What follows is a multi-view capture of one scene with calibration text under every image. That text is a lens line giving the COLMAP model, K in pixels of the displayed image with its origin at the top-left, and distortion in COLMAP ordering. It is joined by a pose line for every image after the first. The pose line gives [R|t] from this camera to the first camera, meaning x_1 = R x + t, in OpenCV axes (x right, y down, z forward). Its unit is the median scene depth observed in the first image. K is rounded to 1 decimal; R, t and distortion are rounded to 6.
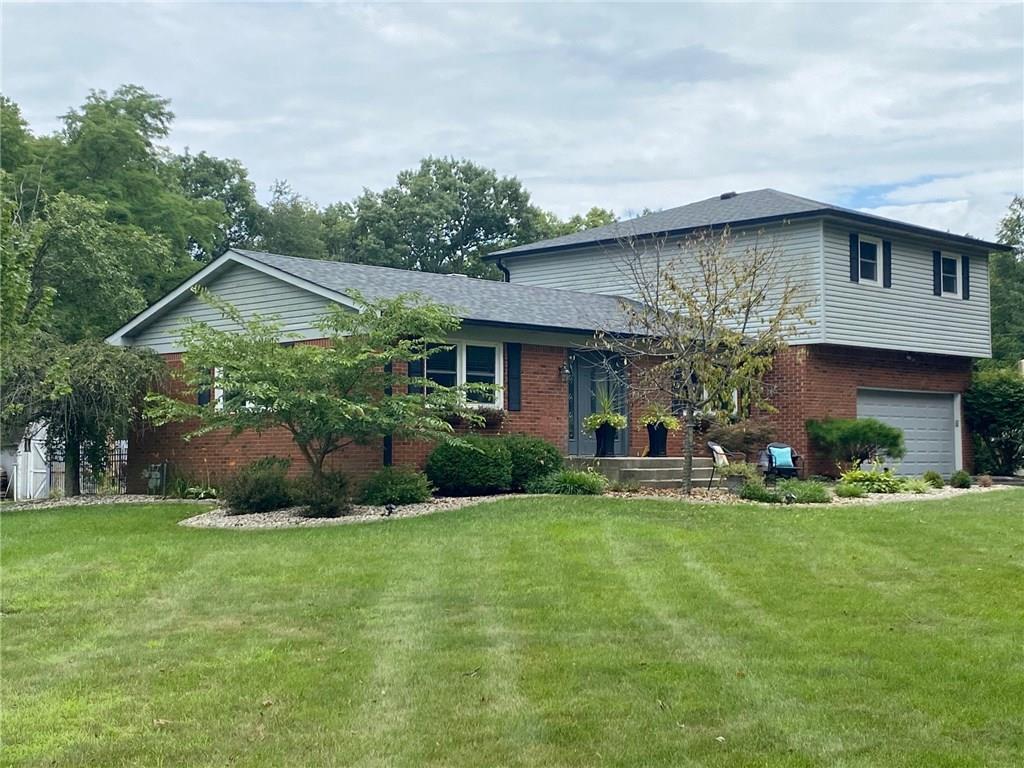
lens RADIAL K [[1501.3, 0, 462.9], [0, 1501.3, 387.3], [0, 0, 1]] dist [-0.033363, 1.056638]
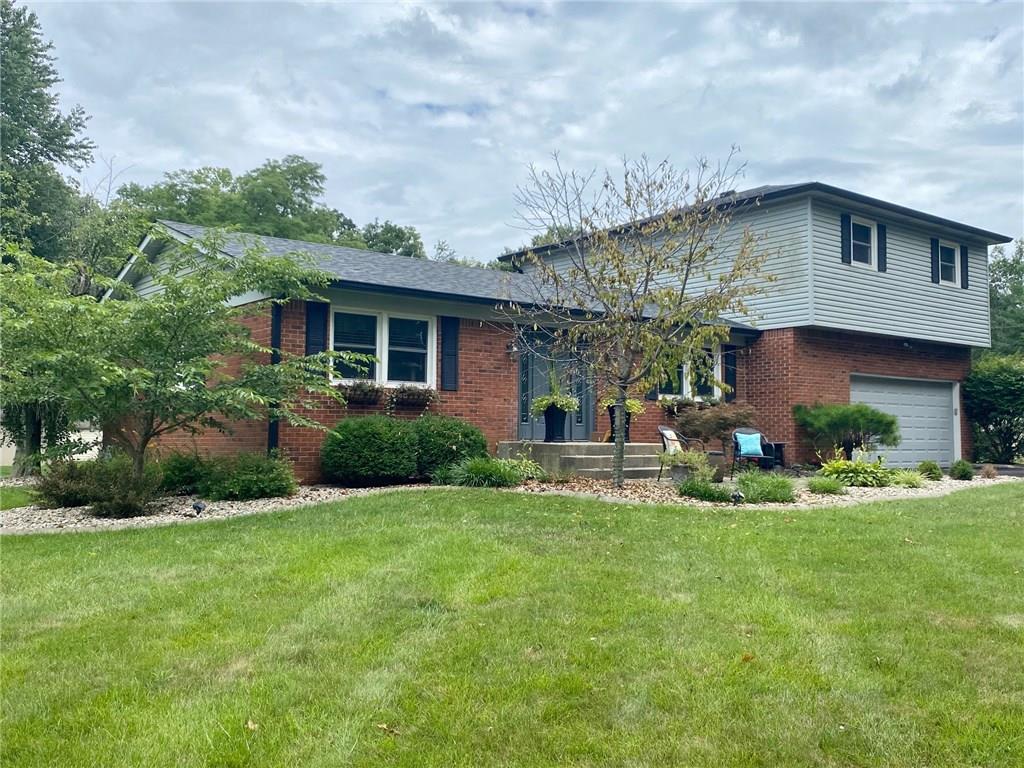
lens RADIAL K [[956.7, 0, 512.0], [0, 956.7, 384.0], [0, 0, 1]] dist [0.071901, -0.003071]
pose [[0.993916, 0.001381, -0.110128, 0.117329], [-0.002754, 0.999920, -0.012309, 0.016062], [0.110102, 0.012538, 0.993841, 0.367315]]
